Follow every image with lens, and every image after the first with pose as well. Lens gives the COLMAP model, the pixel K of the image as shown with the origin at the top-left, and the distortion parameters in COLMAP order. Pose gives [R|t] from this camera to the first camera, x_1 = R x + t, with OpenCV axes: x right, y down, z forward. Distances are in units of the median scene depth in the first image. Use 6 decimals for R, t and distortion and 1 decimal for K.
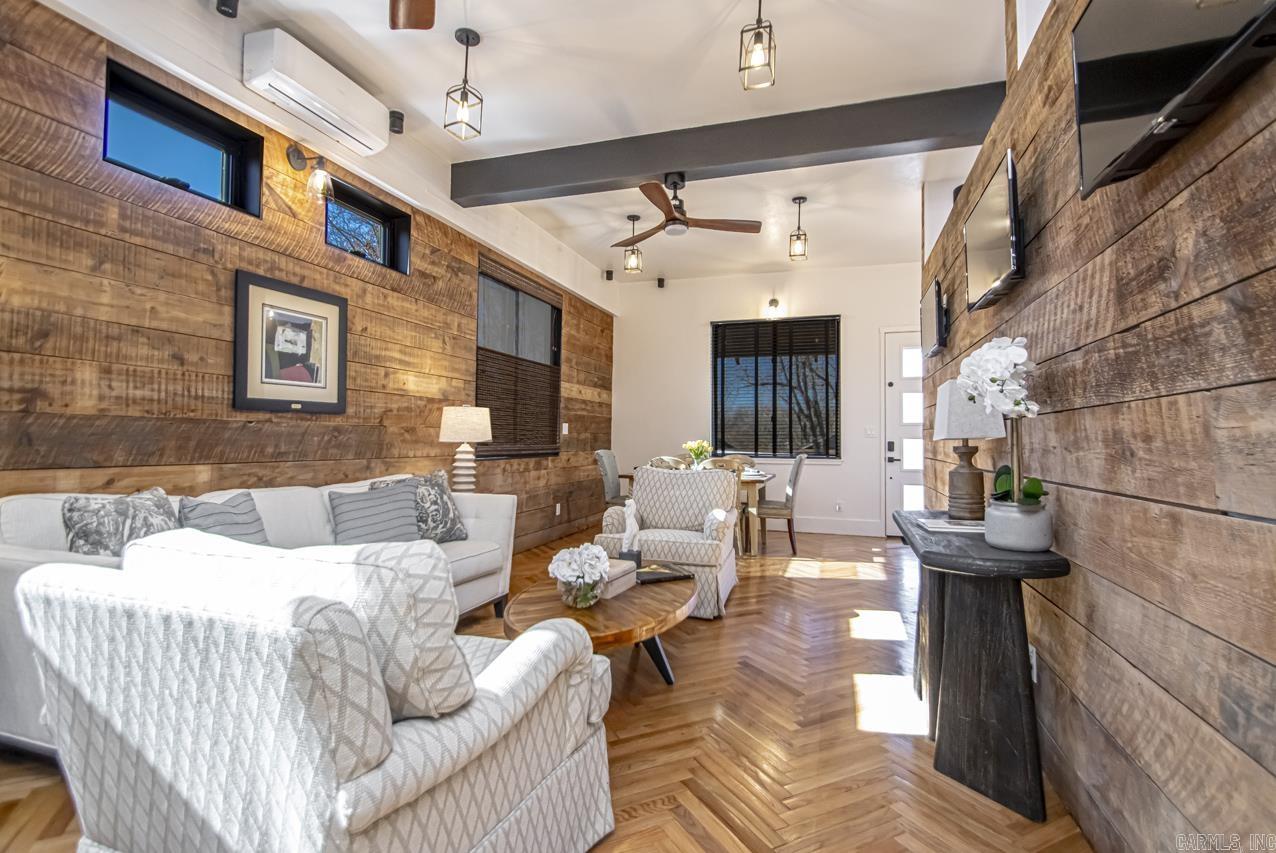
lens RADIAL K [[563.8, 0, 638.0], [0, 563.8, 426.5], [0, 0, 1]] dist [0.014840, -0.013902]
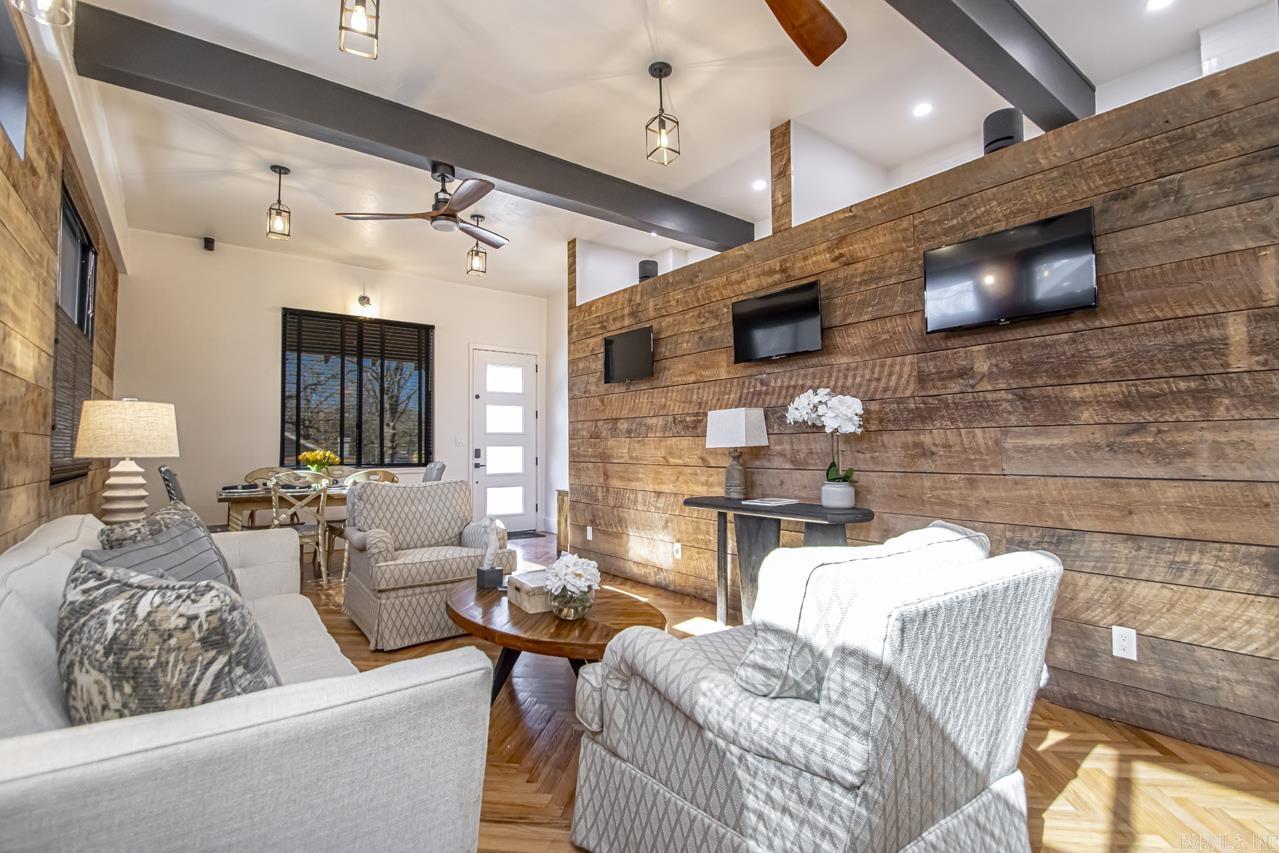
lens RADIAL K [[565.2, 0, 639.5], [0, 565.2, 426.5], [0, 0, 1]] dist [0.014840, -0.013902]
pose [[0.613326, 0.019891, 0.789580, -0.449416], [-0.010333, 0.999799, -0.017160, -0.001833], [-0.789762, 0.002366, 0.613408, 0.160125]]
